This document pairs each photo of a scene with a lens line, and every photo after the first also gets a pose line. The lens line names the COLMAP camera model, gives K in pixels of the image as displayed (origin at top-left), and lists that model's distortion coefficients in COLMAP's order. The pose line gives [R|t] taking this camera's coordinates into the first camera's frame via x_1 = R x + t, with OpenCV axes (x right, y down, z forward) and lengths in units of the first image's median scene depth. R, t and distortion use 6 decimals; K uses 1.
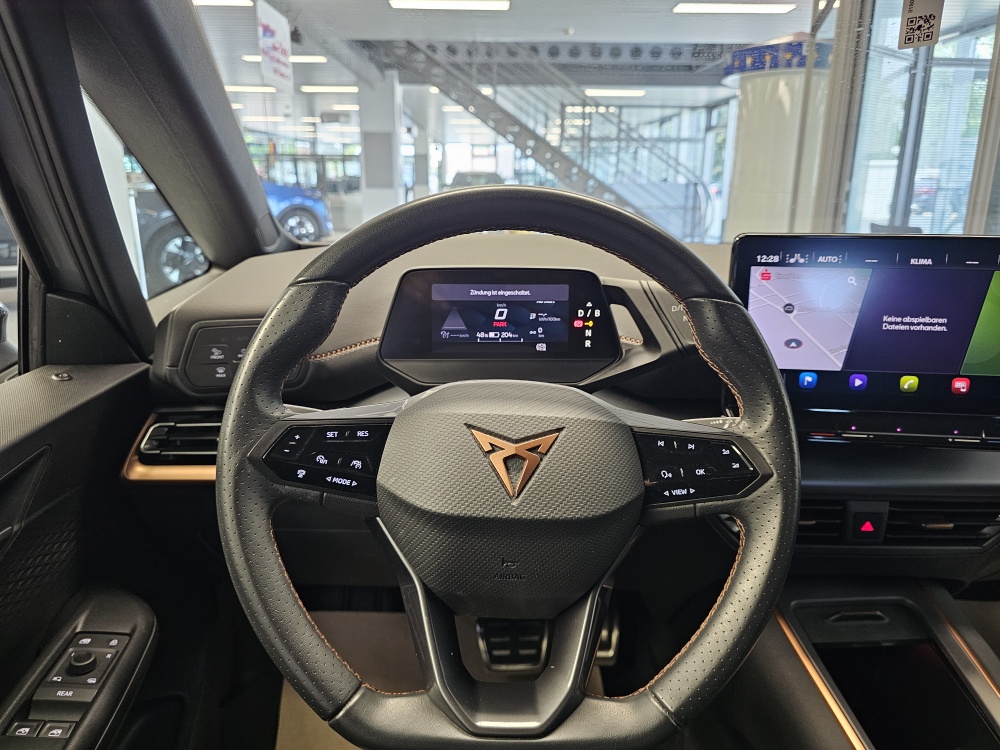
lens RADIAL K [[689.5, 0, 497.0], [0, 689.5, 368.3], [0, 0, 1]] dist [0.047174, -0.055208]
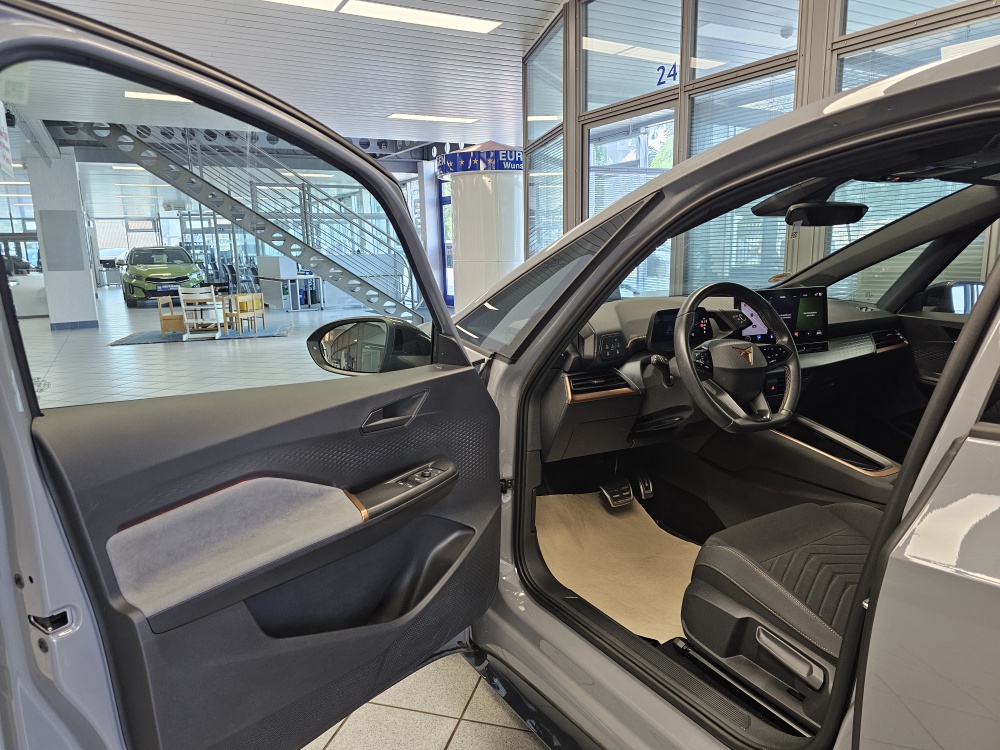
lens RADIAL K [[689.5, 0, 493.5], [0, 689.5, 373.1], [0, 0, 1]] dist [0.047174, -0.055208]
pose [[0.880506, -0.112993, 0.460371, -2.050674], [0.150935, 0.987458, -0.046317, 0.138414], [-0.449363, 0.110269, 0.886518, -1.181489]]
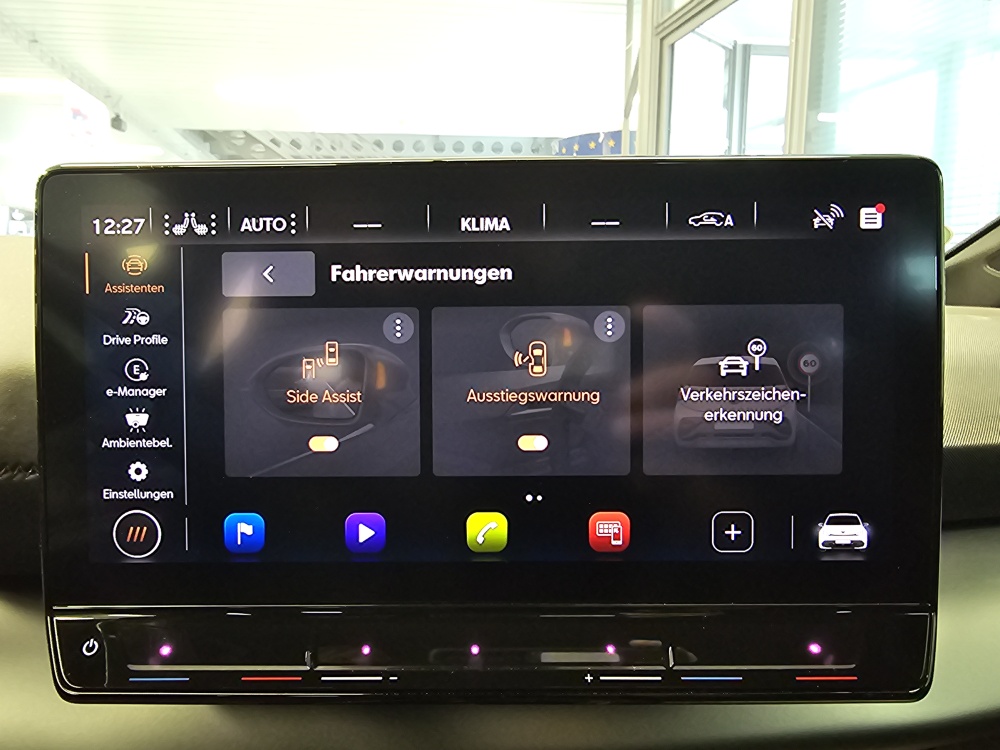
lens RADIAL K [[677.2, 0, 467.0], [0, 677.2, 381.1], [0, 0, 1]] dist [-0.009760, -0.003704]
pose [[0.993880, -0.028424, 0.106742, 0.553705], [0.040533, 0.992763, -0.113041, -0.020197], [-0.102757, 0.116676, 0.987840, 0.625952]]
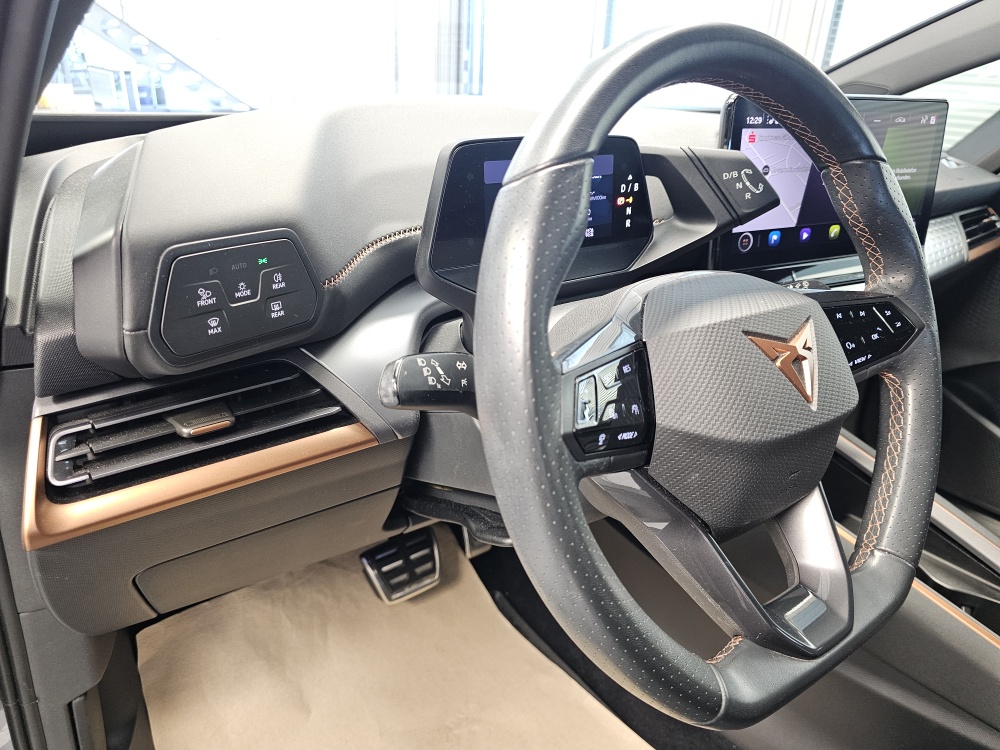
lens RADIAL K [[689.5, 0, 497.0], [0, 689.5, 363.6], [0, 0, 1]] dist [0.047174, -0.055208]
pose [[0.821122, -0.201374, 0.534048, -0.531189], [0.110978, 0.974164, 0.196694, -0.055086], [-0.559859, -0.102242, 0.822256, 0.353091]]
